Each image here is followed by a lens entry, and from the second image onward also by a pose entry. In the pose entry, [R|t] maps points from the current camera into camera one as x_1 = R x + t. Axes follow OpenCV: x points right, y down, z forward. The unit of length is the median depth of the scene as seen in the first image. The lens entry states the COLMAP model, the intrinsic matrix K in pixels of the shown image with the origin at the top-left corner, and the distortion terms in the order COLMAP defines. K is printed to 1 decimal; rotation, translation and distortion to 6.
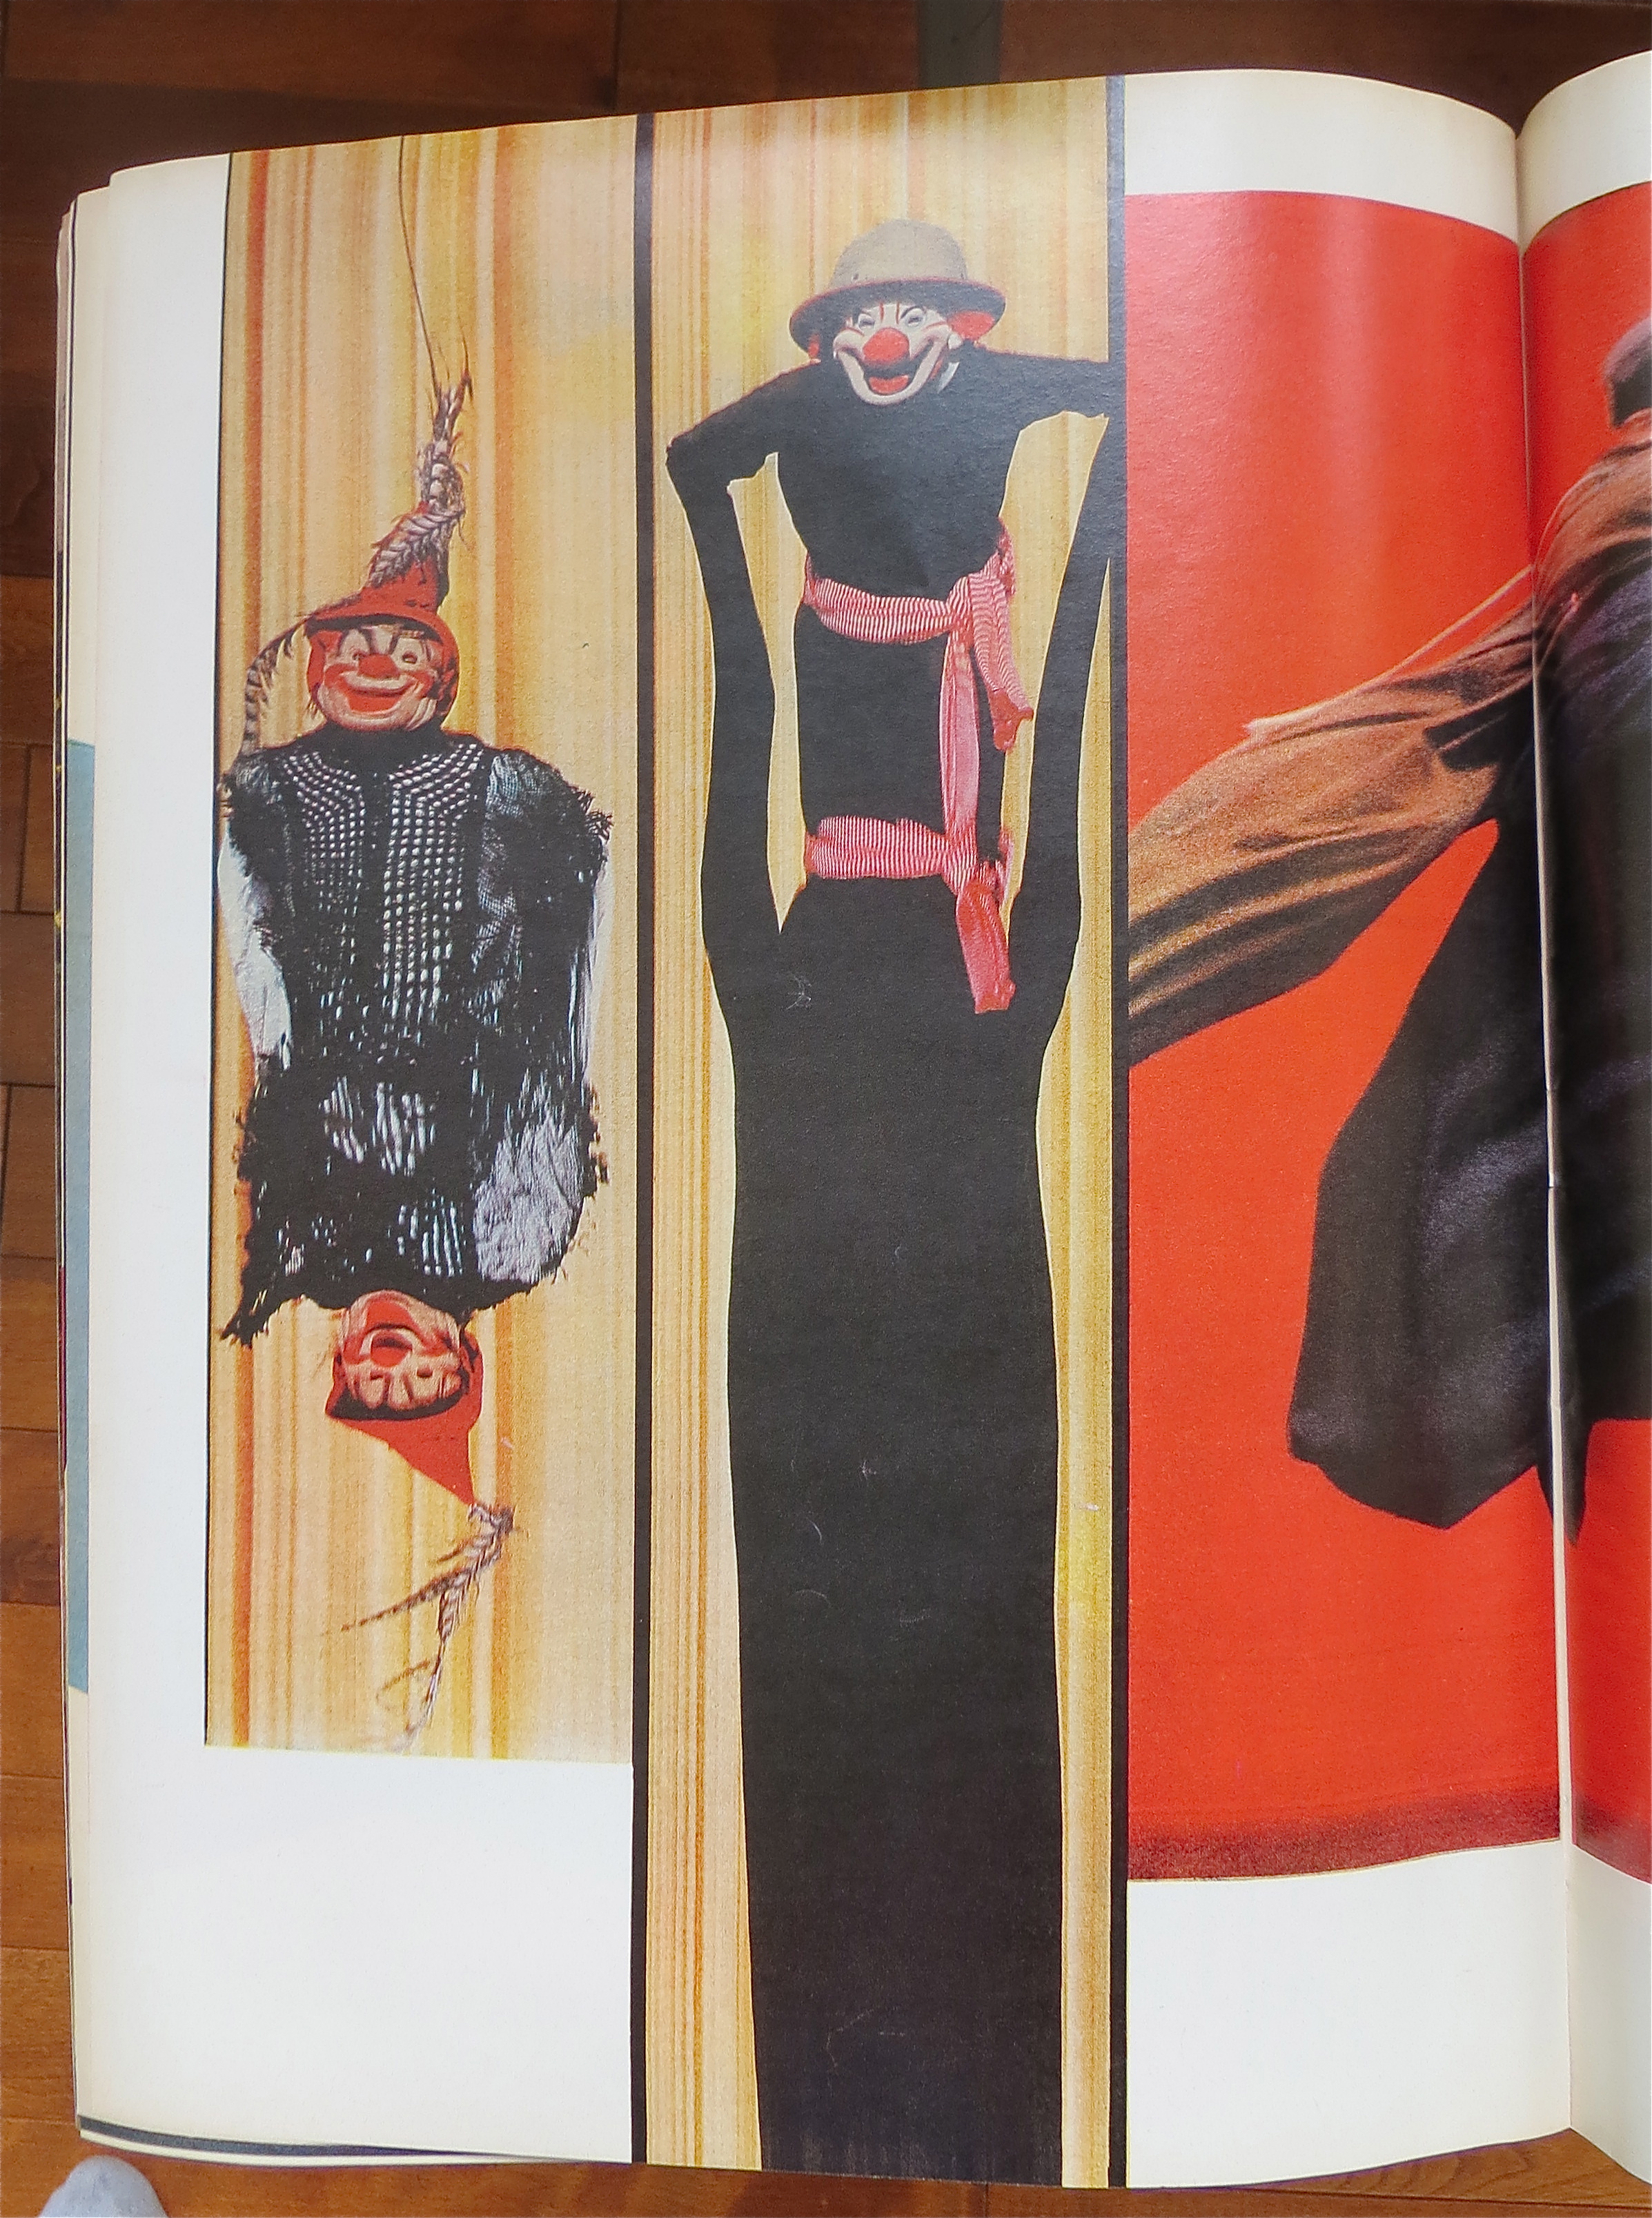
lens RADIAL K [[1642.1, 0, 826.0], [0, 1642.1, 1109.0], [0, 0, 1]] dist [0.002390, 0.001271]
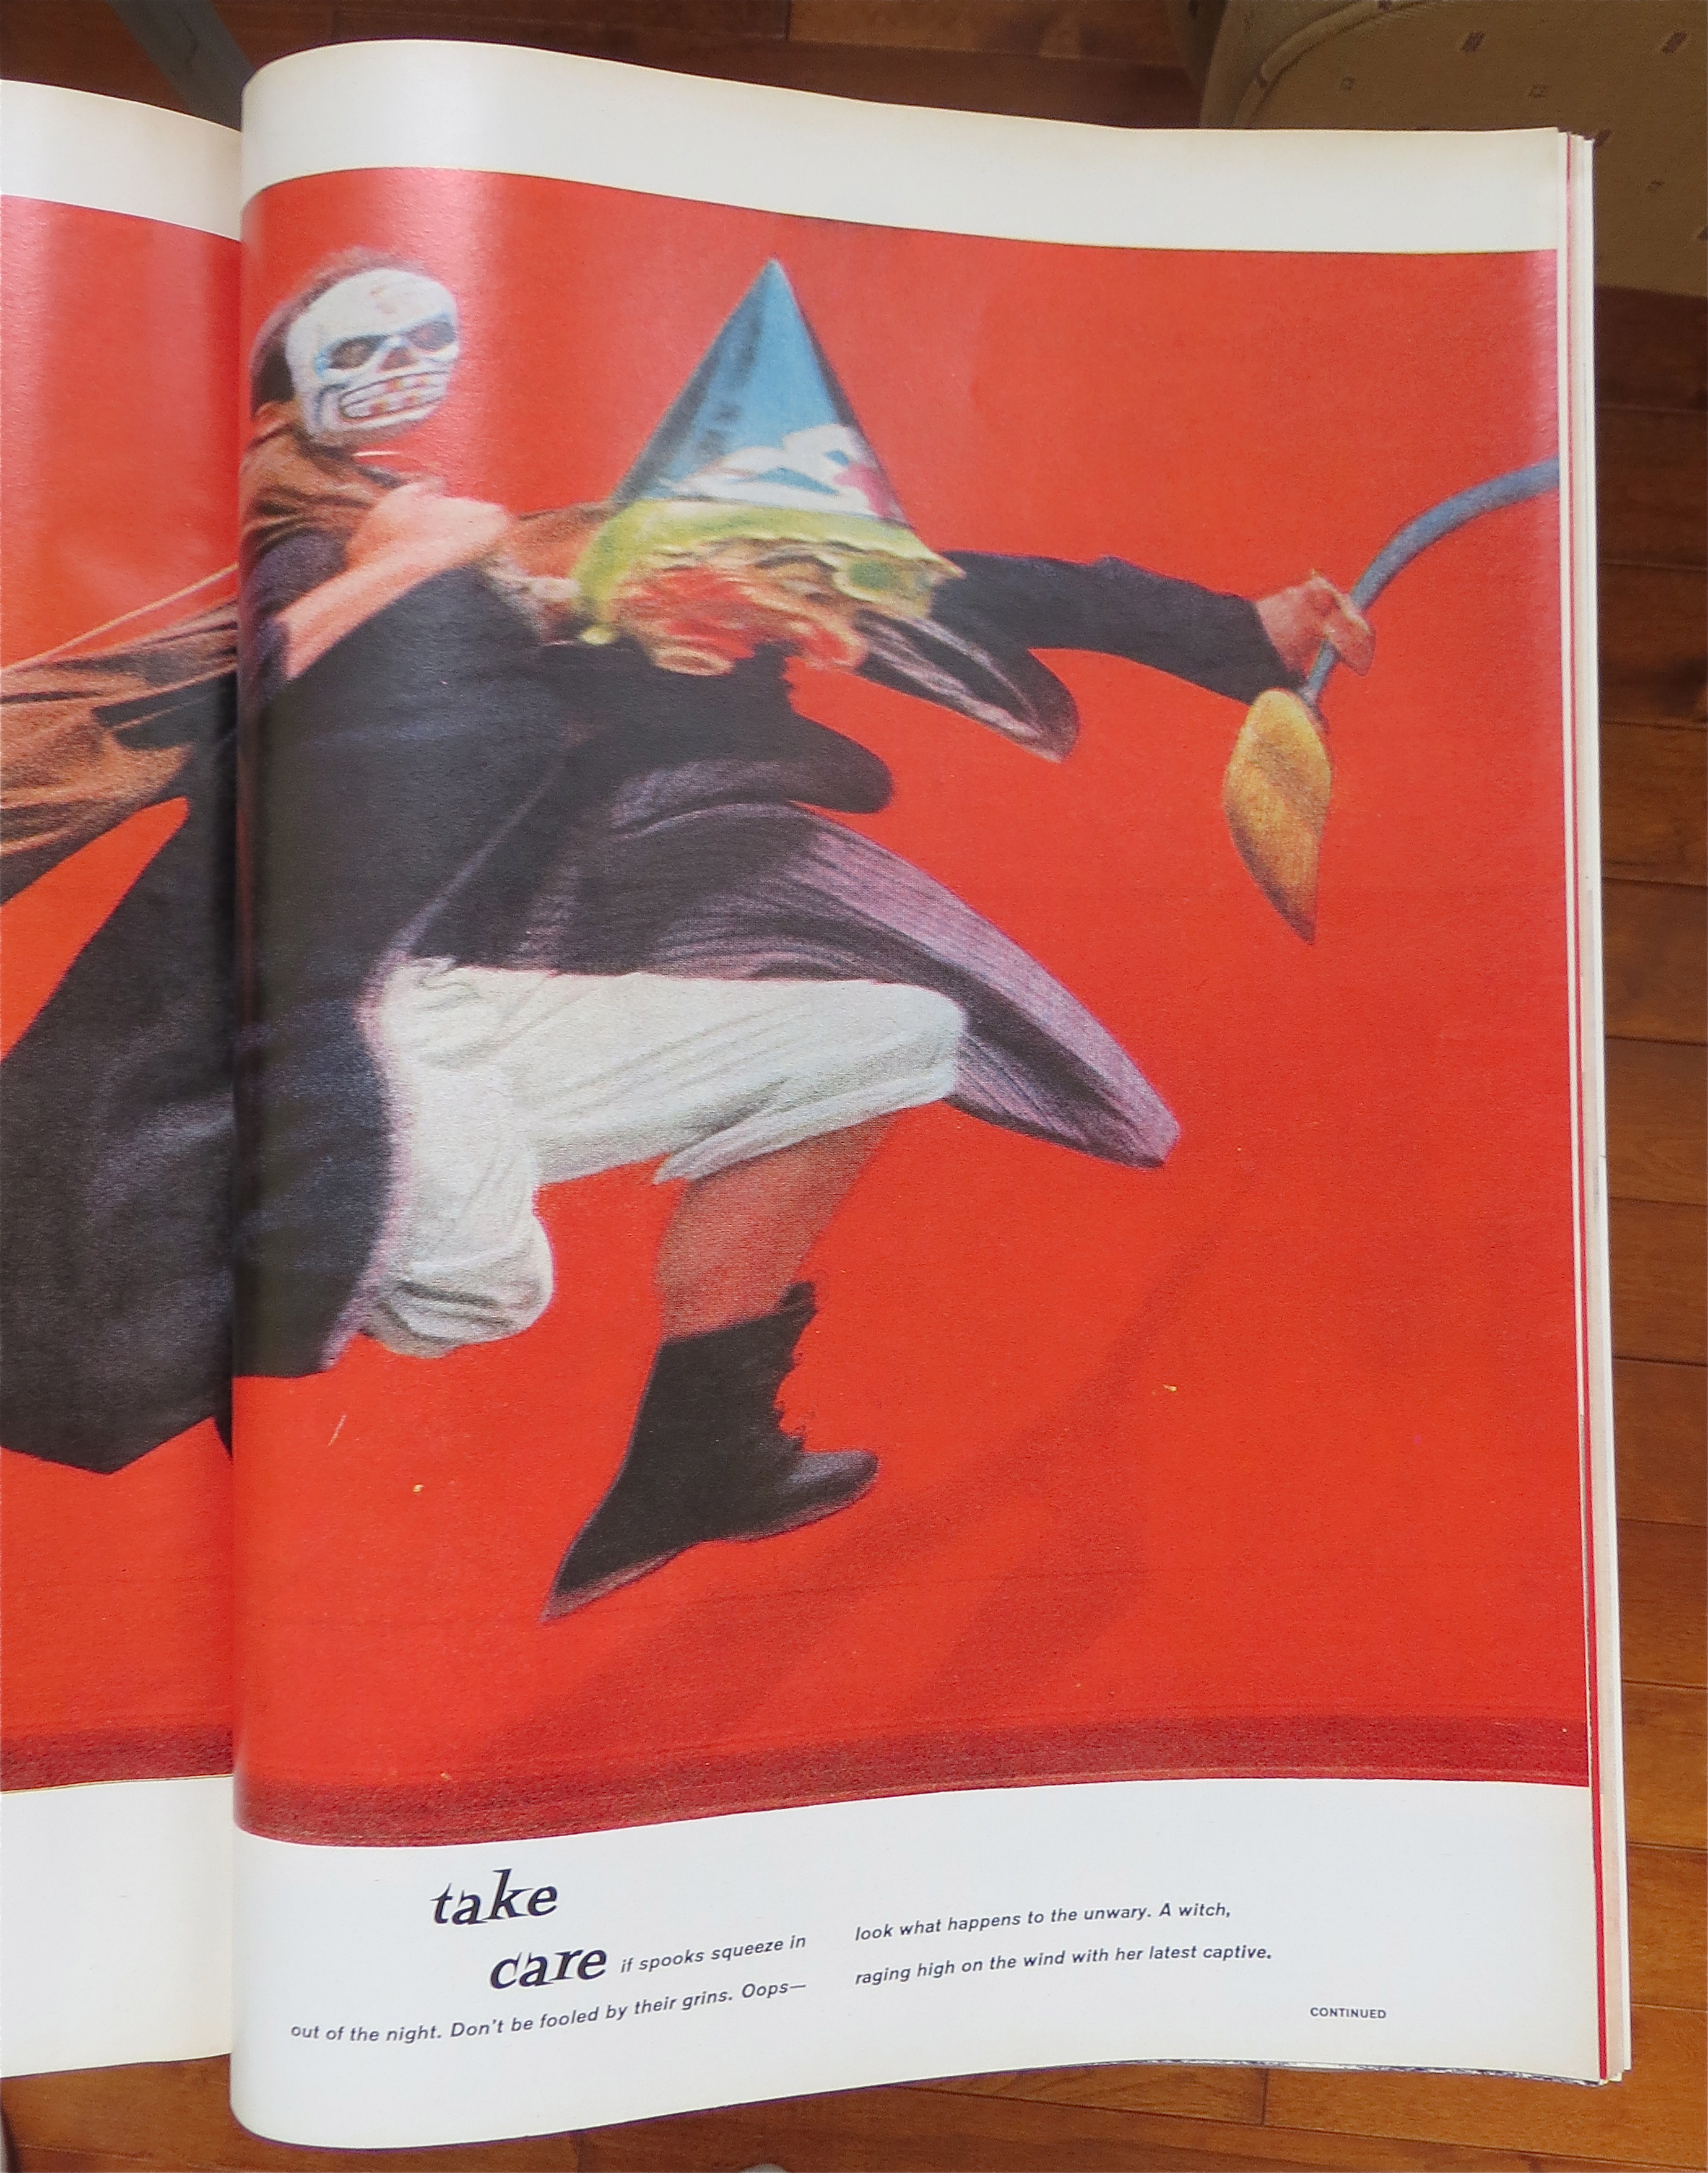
lens RADIAL K [[1660.1, 0, 854.0], [0, 1660.1, 1086.5], [0, 0, 1]] dist [-0.002866, -0.002855]
pose [[0.999417, 0.034128, -0.000304, 0.848879], [-0.034127, 0.999415, 0.002220, -0.009461], [0.000380, -0.002208, 0.999997, -0.054835]]
